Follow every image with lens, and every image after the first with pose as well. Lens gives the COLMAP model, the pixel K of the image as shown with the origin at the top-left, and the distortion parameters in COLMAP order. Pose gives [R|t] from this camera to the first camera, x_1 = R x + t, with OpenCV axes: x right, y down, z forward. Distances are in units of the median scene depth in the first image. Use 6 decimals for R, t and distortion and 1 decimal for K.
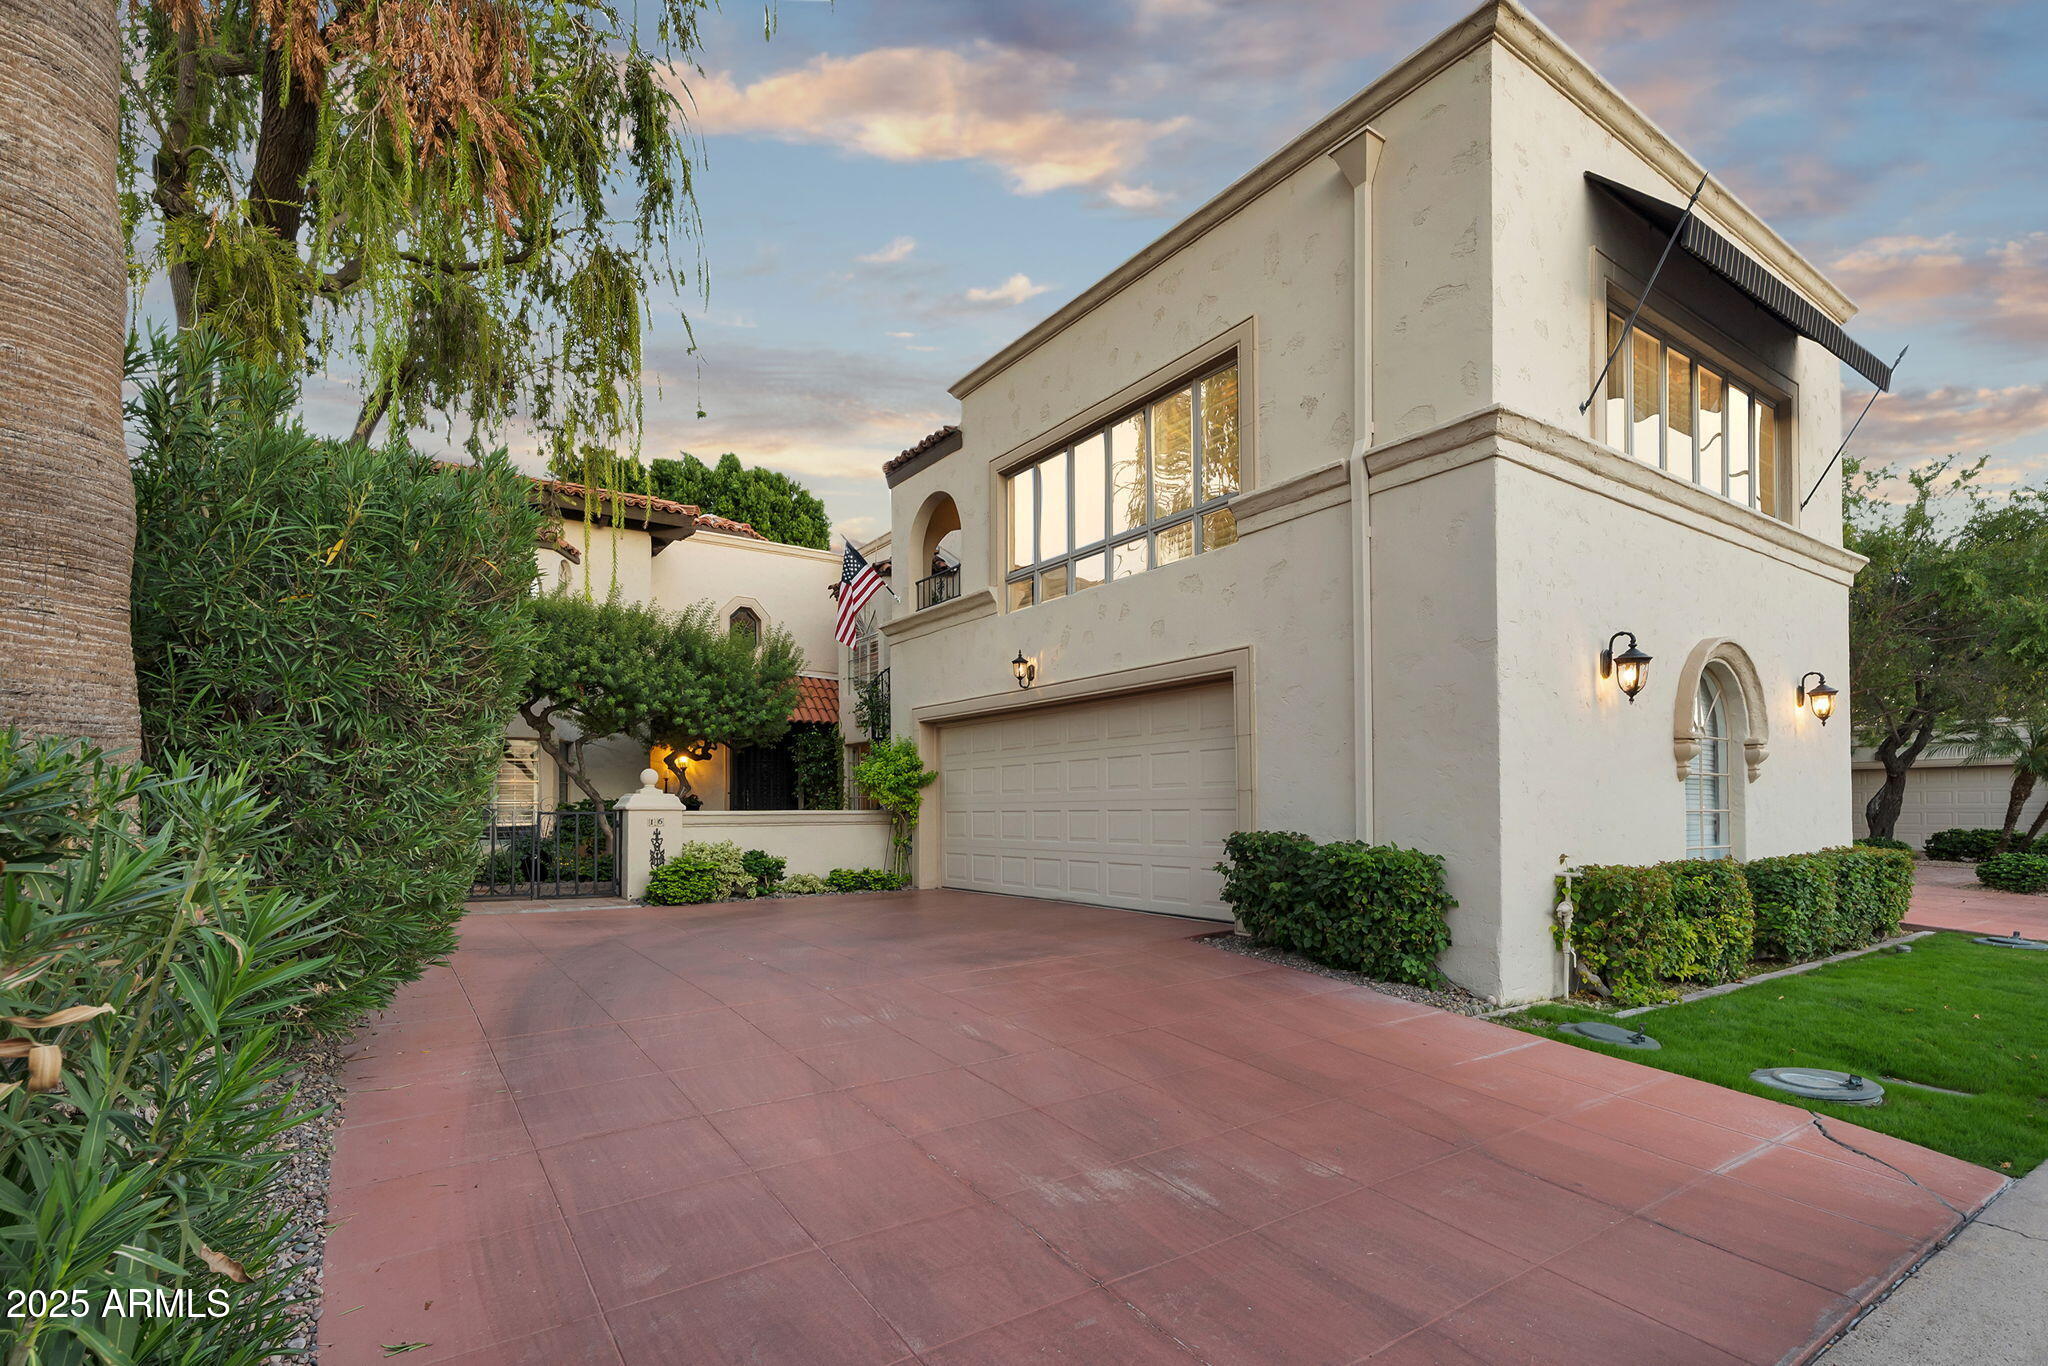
lens RADIAL K [[928.6, 0, 988.6], [0, 928.6, 792.1], [0, 0, 1]] dist [0.007970, -0.002410]
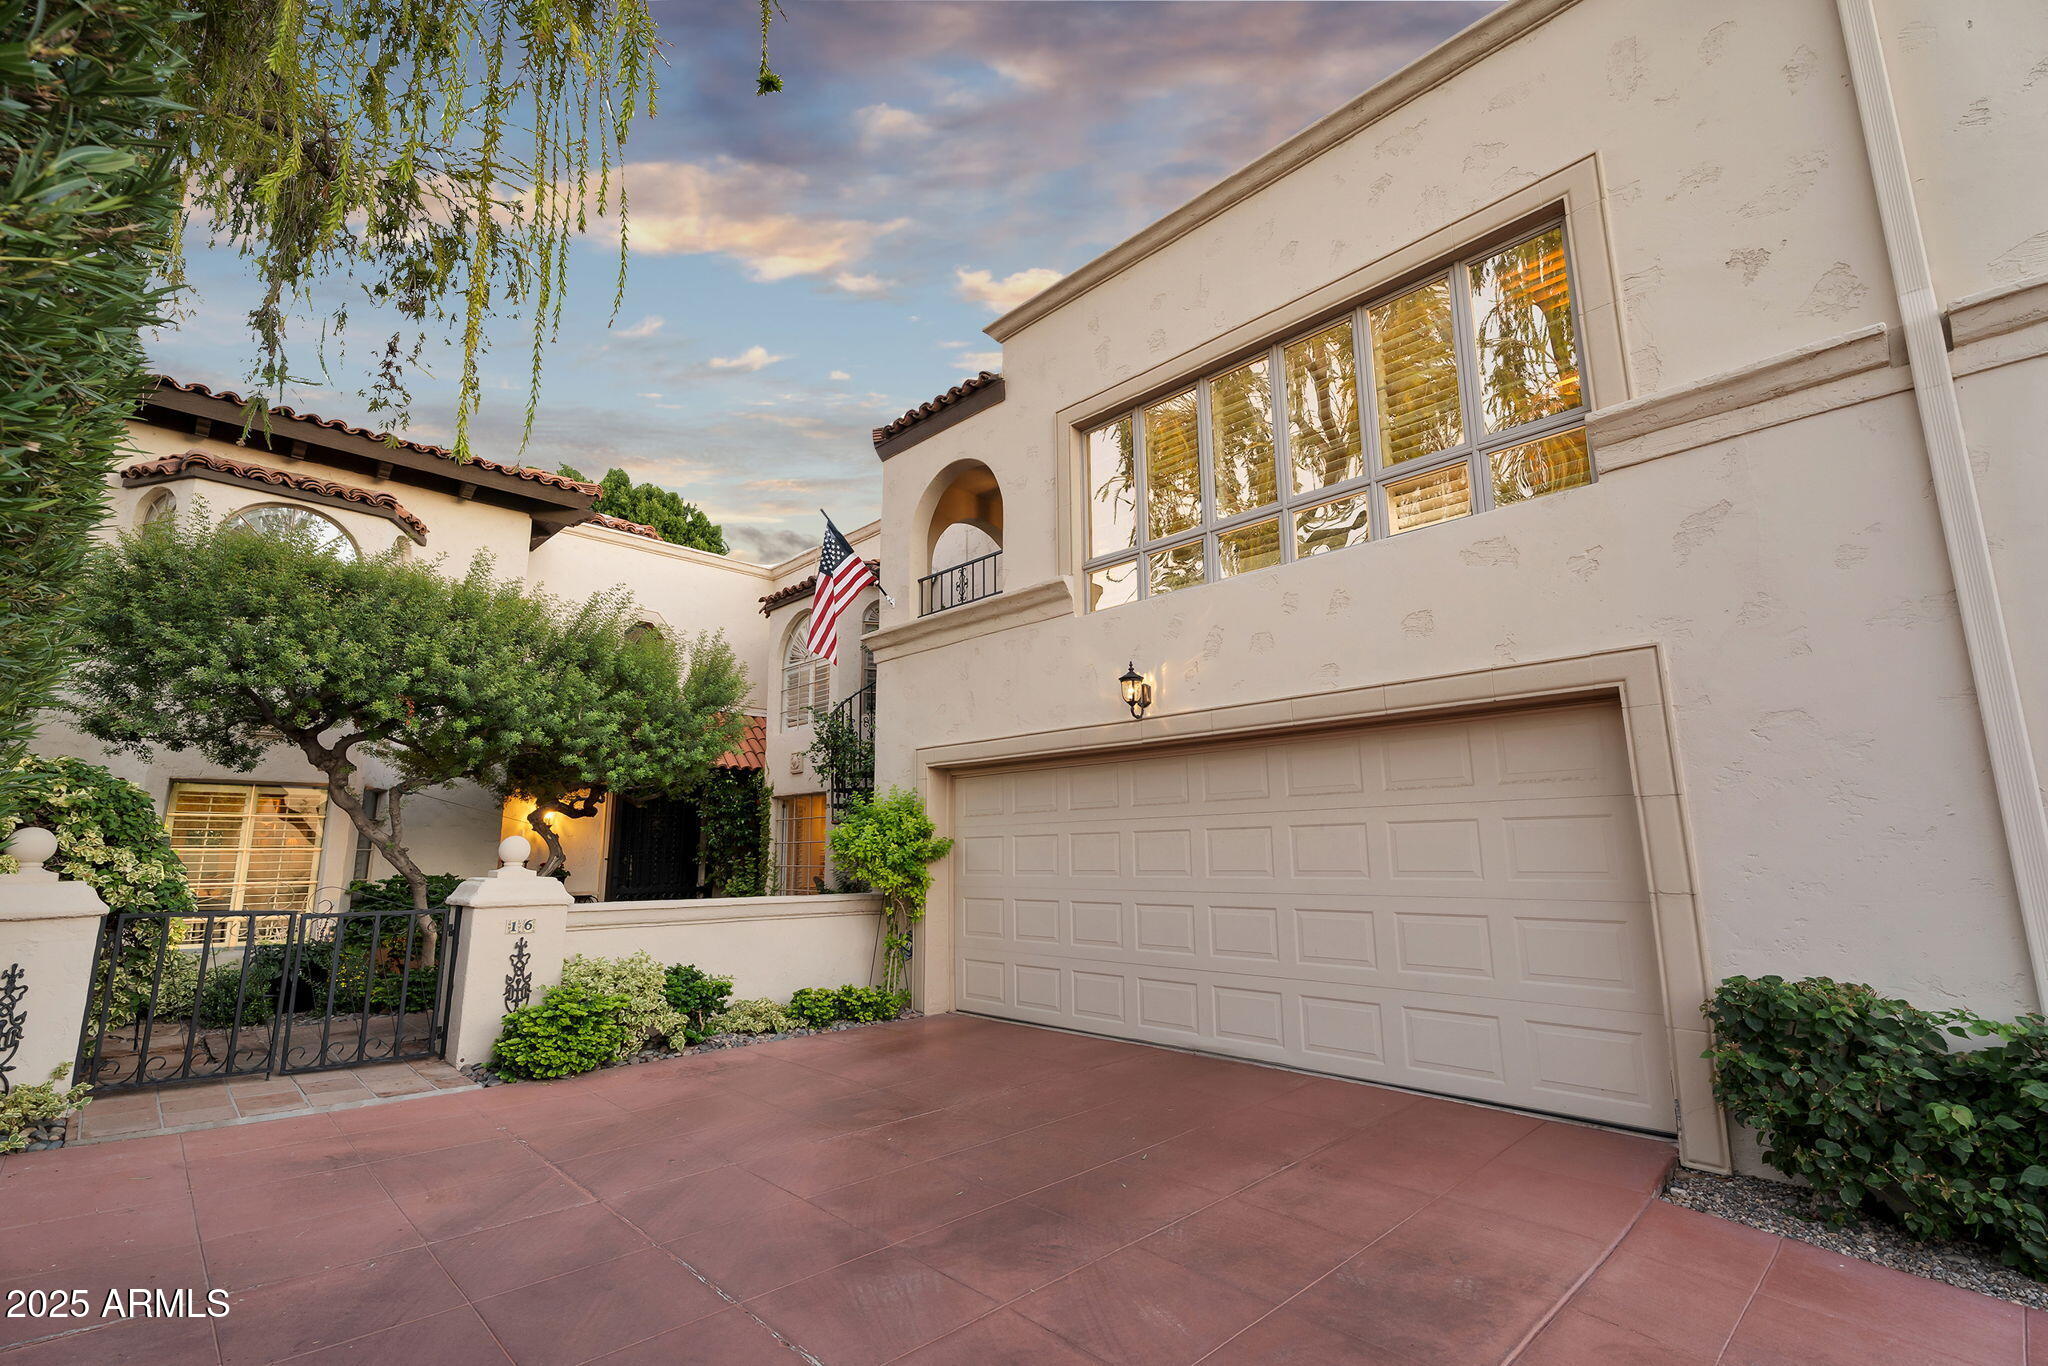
lens RADIAL K [[928.6, 0, 1016.5], [0, 928.6, 685.1], [0, 0, 1]] dist [0.007970, -0.002410]
pose [[0.985491, 0.029935, 0.167067, -0.135948], [-0.001282, 0.985609, -0.169039, -0.018875], [-0.169722, 0.166372, 0.971347, 0.308591]]
